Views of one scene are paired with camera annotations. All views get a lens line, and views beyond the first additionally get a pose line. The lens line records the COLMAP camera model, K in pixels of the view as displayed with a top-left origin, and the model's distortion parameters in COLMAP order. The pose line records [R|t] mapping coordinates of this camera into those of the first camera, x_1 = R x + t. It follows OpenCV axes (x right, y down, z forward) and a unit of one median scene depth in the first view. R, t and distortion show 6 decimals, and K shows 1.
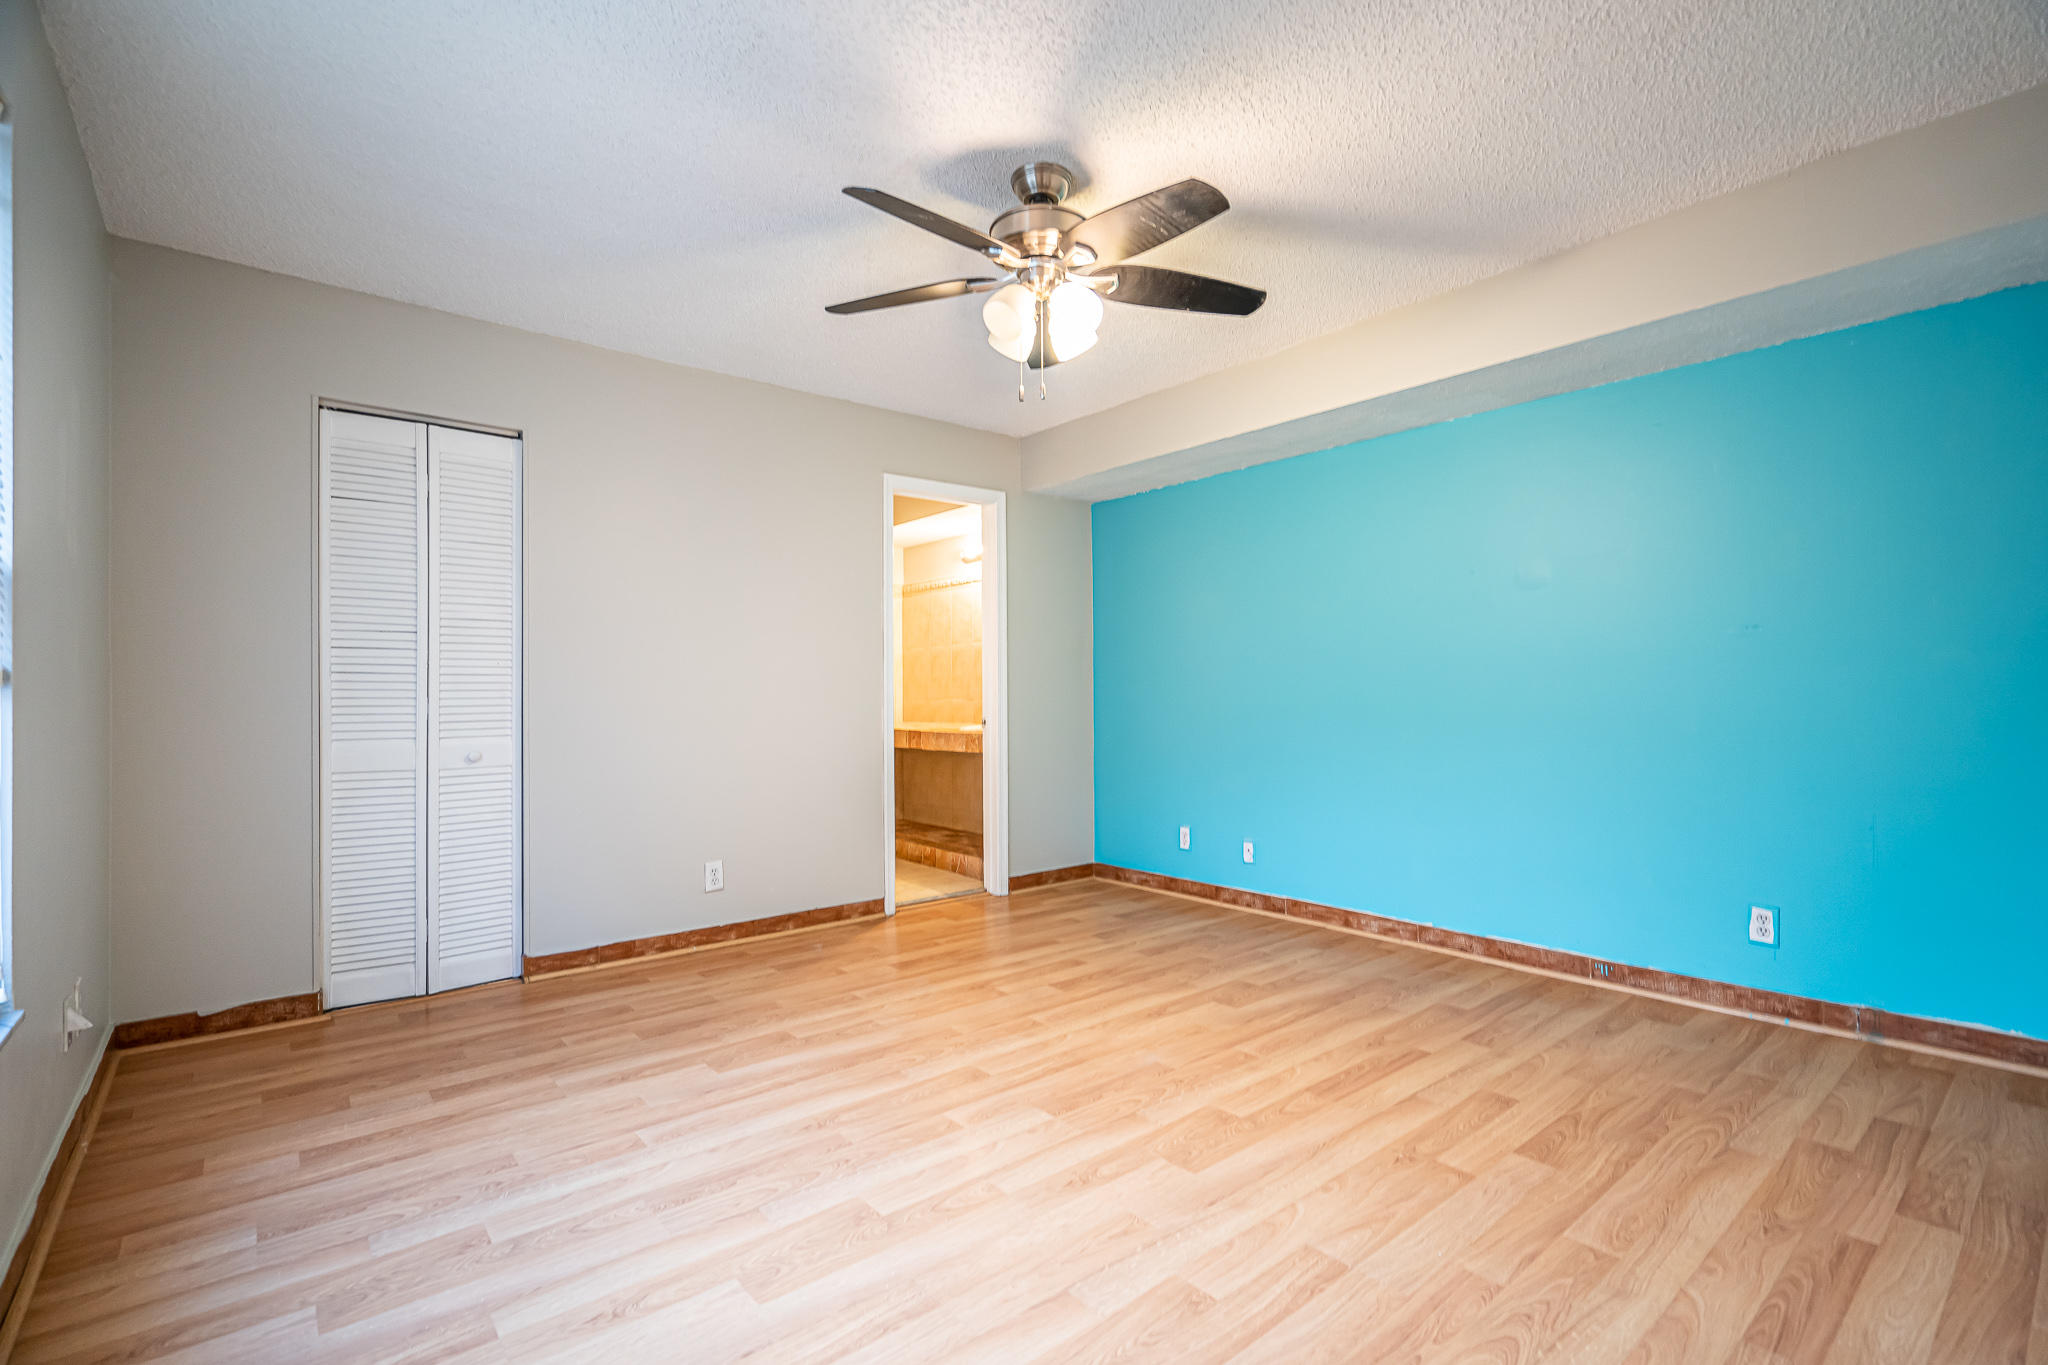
lens RADIAL K [[927.6, 0, 1018.9], [0, 927.6, 692.5], [0, 0, 1]] dist [-0.003677, 0.000345]
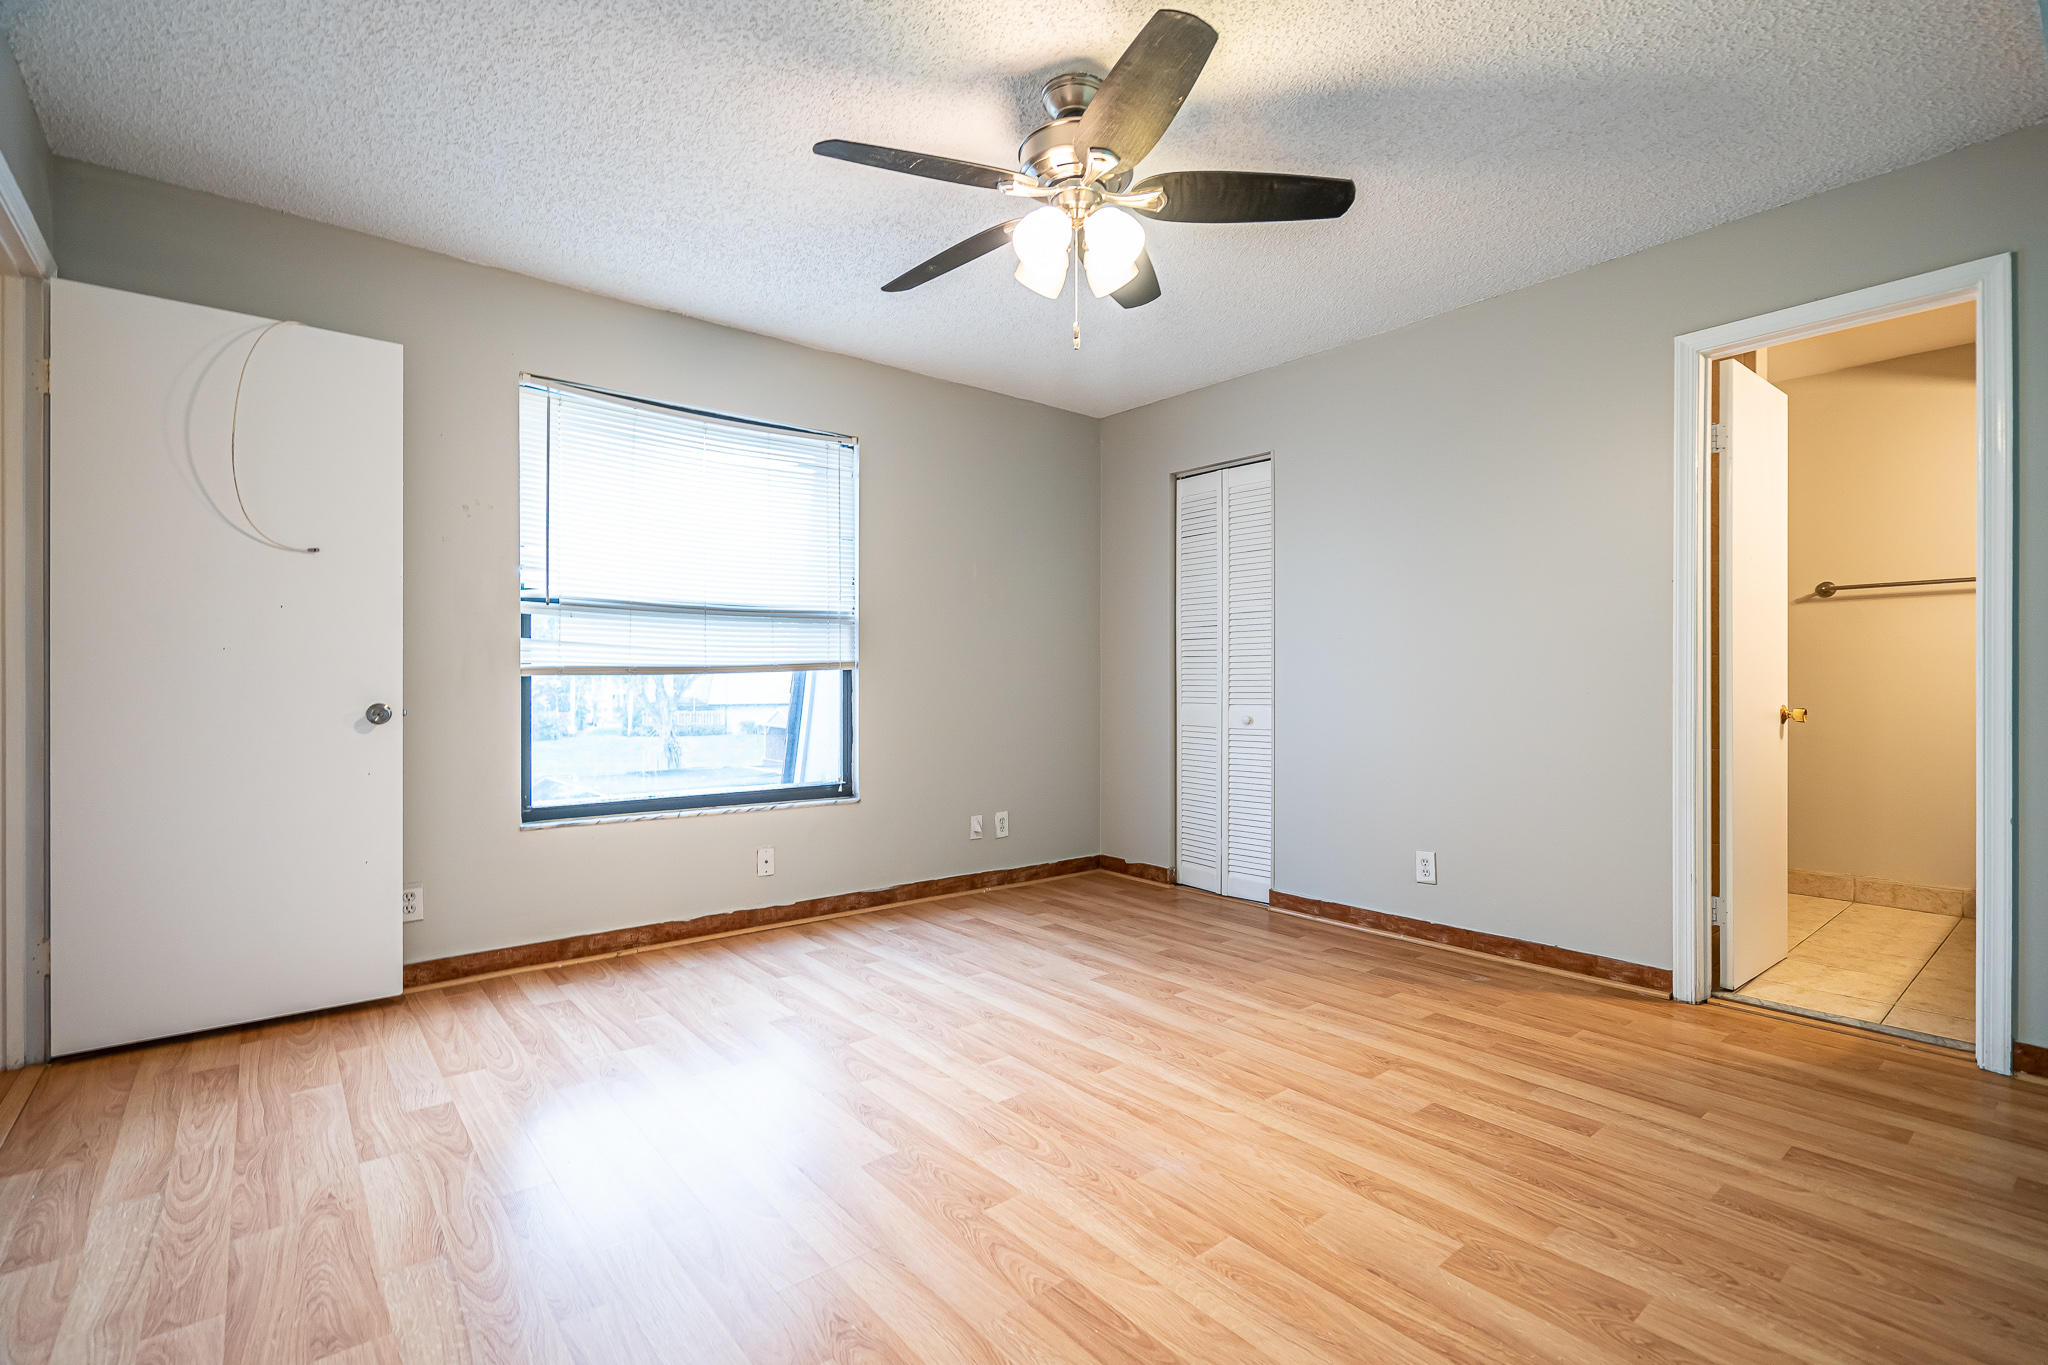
lens RADIAL K [[927.6, 0, 1033.4], [0, 927.6, 684.3], [0, 0, 1]] dist [-0.003677, 0.000345]
pose [[0.000666, 0.006892, -0.999976, 0.736595], [0.004619, 0.999966, 0.006895, 0.010250], [0.999989, -0.004624, 0.000634, 0.760605]]
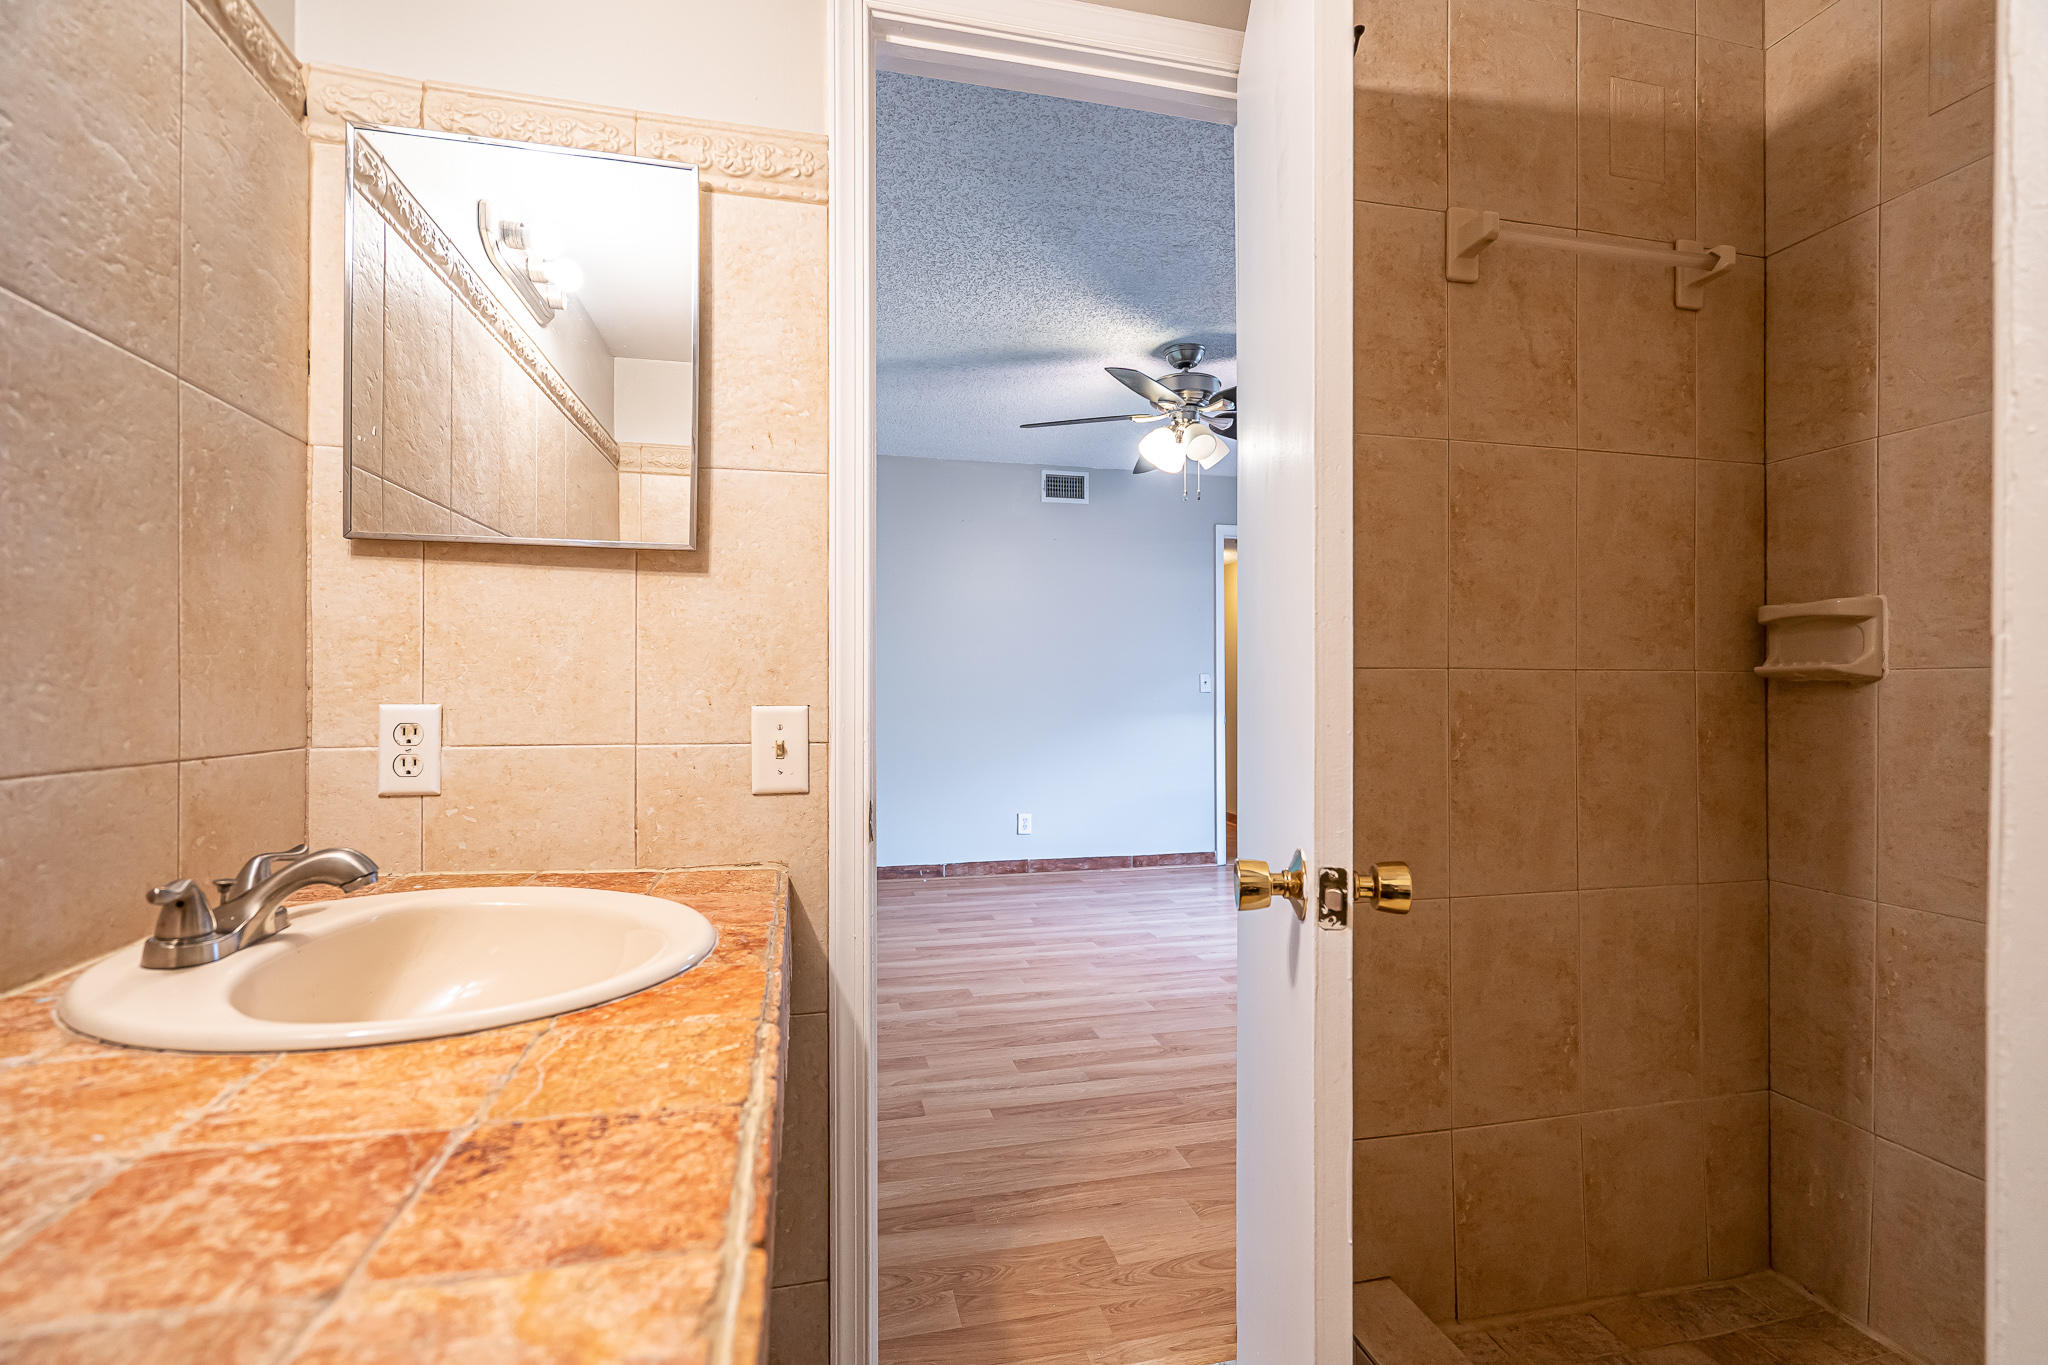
lens RADIAL K [[927.6, 0, 1023.3], [0, 927.6, 689.9], [0, 0, 1]] dist [-0.003677, 0.000345]
pose [[-0.897528, 0.012109, 0.440791, -0.311302], [0.008516, 0.999912, -0.010130, -0.004310], [-0.440875, -0.005339, -0.897552, 1.932963]]
